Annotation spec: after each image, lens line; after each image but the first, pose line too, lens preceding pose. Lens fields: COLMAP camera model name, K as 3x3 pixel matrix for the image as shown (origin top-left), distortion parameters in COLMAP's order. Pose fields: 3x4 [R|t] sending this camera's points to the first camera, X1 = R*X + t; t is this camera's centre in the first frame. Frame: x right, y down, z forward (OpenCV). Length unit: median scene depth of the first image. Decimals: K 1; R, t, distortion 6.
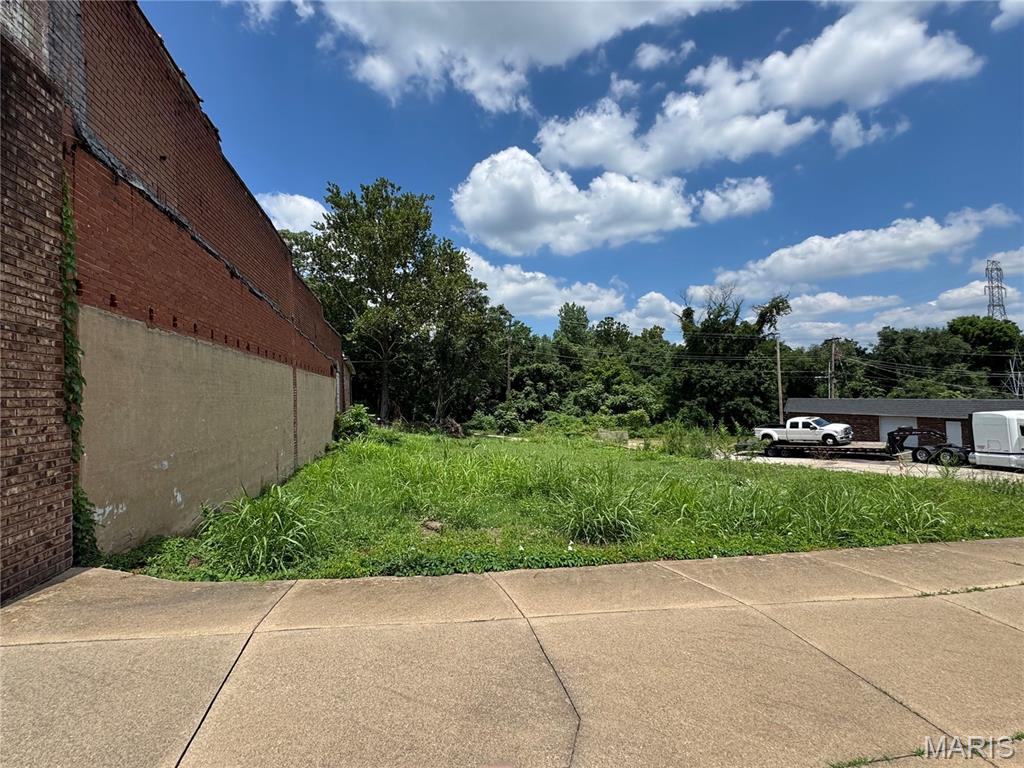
lens RADIAL K [[483.5, 0, 511.0], [0, 483.5, 379.0], [0, 0, 1]] dist [-0.012439, -0.000003]
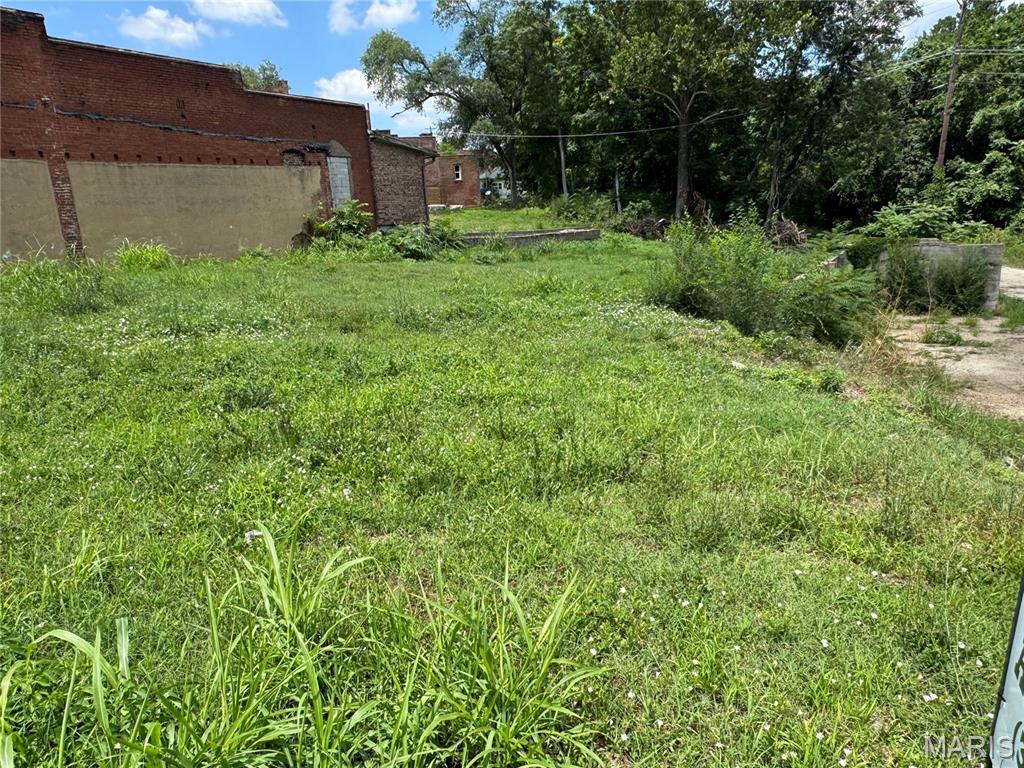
lens RADIAL K [[707.1, 0, 511.3], [0, 707.1, 387.4], [0, 0, 1]] dist [-0.003210, 0.006621]
pose [[0.703179, 0.157456, -0.693359, 0.222756], [0.062907, 0.957569, 0.281254, 0.012442], [0.708224, -0.241389, 0.663438, 0.120207]]
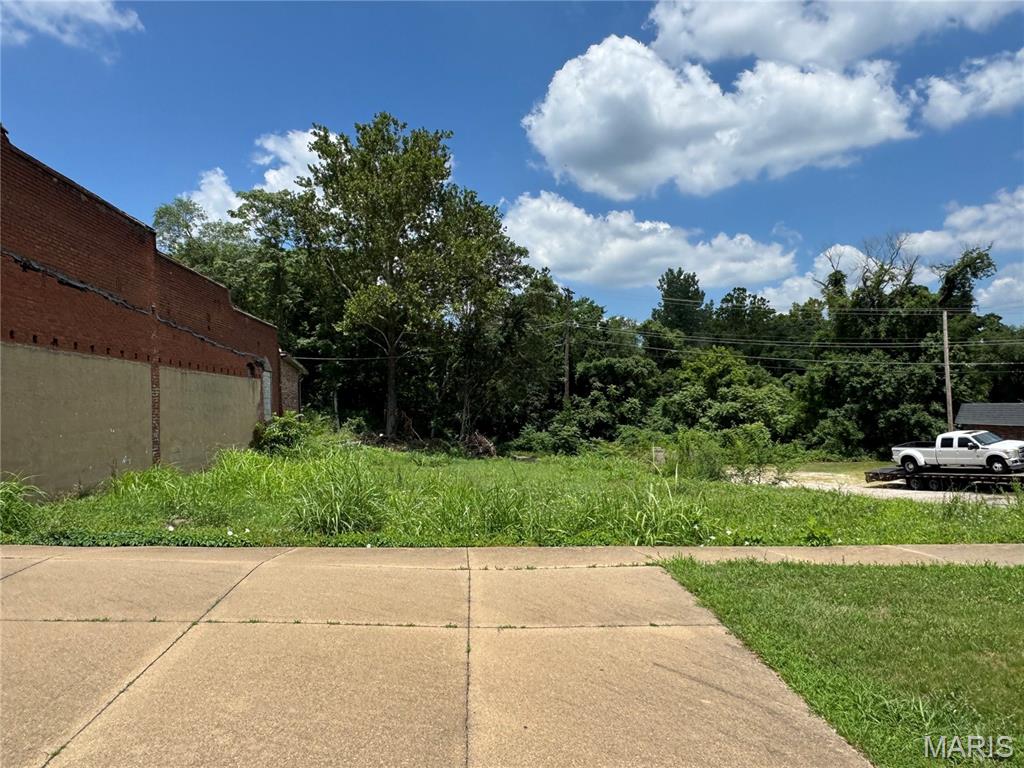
lens RADIAL K [[707.1, 0, 511.3], [0, 707.1, 387.4], [0, 0, 1]] dist [-0.003210, 0.006621]
pose [[0.987683, -0.009364, -0.156190, 0.074516], [0.010543, 0.999922, 0.006723, 0.002617], [0.156115, -0.008287, 0.987704, -0.042000]]
